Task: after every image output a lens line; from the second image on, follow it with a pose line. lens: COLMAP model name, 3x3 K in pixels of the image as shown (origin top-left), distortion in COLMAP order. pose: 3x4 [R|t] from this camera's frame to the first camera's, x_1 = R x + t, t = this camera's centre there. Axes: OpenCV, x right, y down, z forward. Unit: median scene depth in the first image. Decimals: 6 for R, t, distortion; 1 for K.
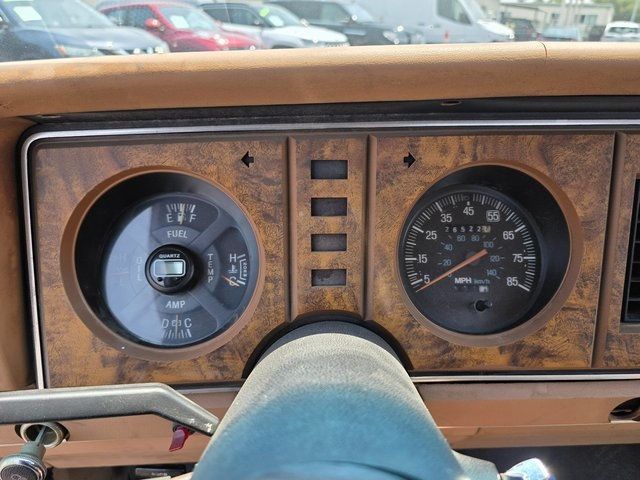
lens RADIAL K [[461.3, 0, 320.0], [0, 461.3, 240.0], [0, 0, 1]] dist [-0.001067, 0.000247]
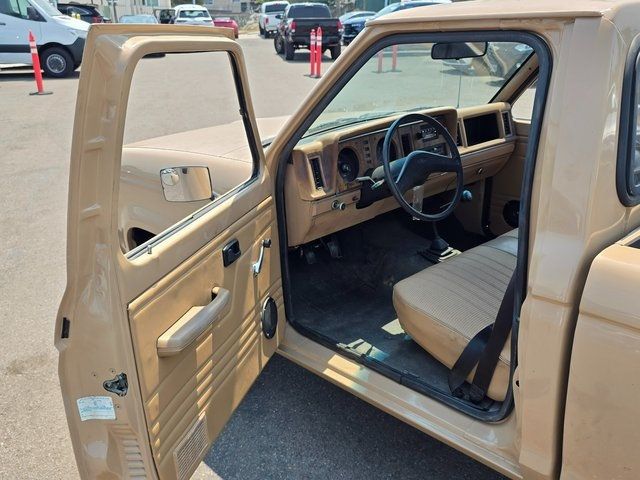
lens RADIAL K [[603.5, 0, 321.2], [0, 603.5, 252.8], [0, 0, 1]] dist [-0.012611, -0.018299]
pose [[0.736423, -0.273475, 0.618783, -5.053944], [0.304268, 0.950813, 0.058104, 0.507725], [-0.604237, 0.145487, 0.783410, -4.039350]]
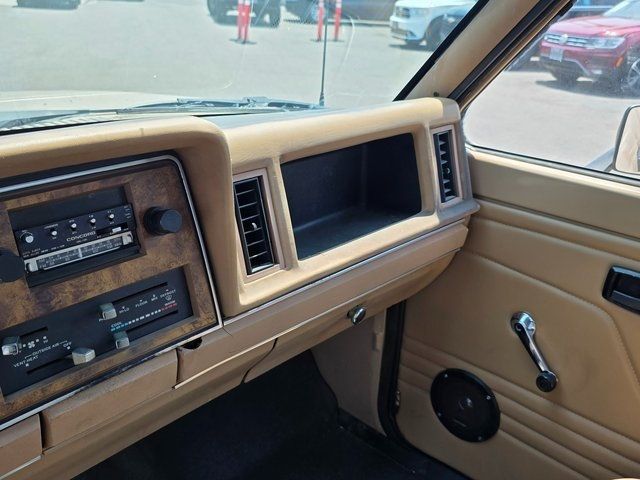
lens RADIAL K [[620.1, 0, 320.0], [0, 620.1, 240.0], [0, 0, 1]] dist [0.104838, -0.220044]
pose [[0.687409, -0.263271, 0.676873, 0.534389], [0.269988, 0.957827, 0.098359, -0.078237], [-0.674222, 0.115135, 0.729499, -0.685416]]
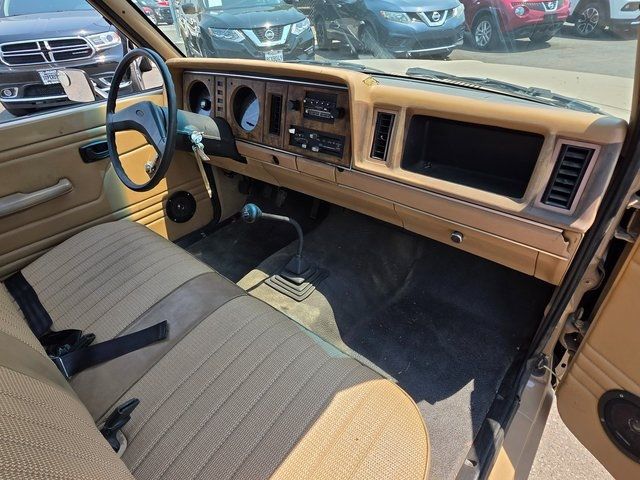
lens RADIAL K [[367.2, 0, 323.0], [0, 367.2, 246.7], [0, 0, 1]] dist [-0.000301, 0.000357]
pose [[0.753571, 0.341583, -0.561651, 3.321506], [-0.225707, 0.936901, 0.266968, 0.157437], [0.617404, -0.074411, 0.783119, -1.345330]]
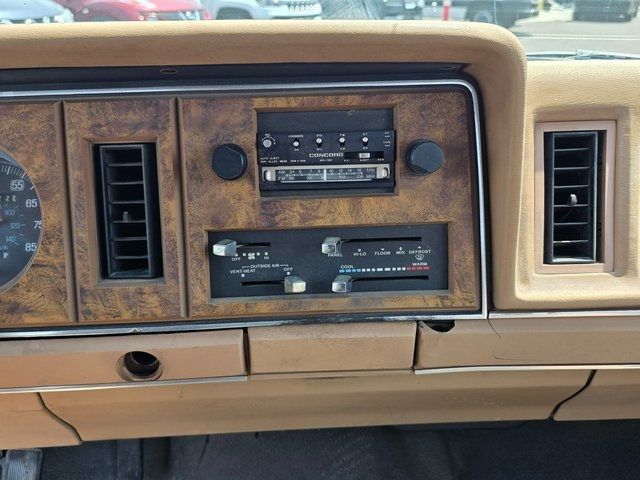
lens RADIAL K [[620.1, 0, 320.0], [0, 620.1, 240.0], [0, 0, 1]] dist [0.104838, -0.220044]
pose [[0.999542, -0.028419, 0.010391, 1.221323], [0.028836, 0.998680, -0.042504, 0.176451], [-0.009170, 0.042784, 0.999042, -0.484247]]
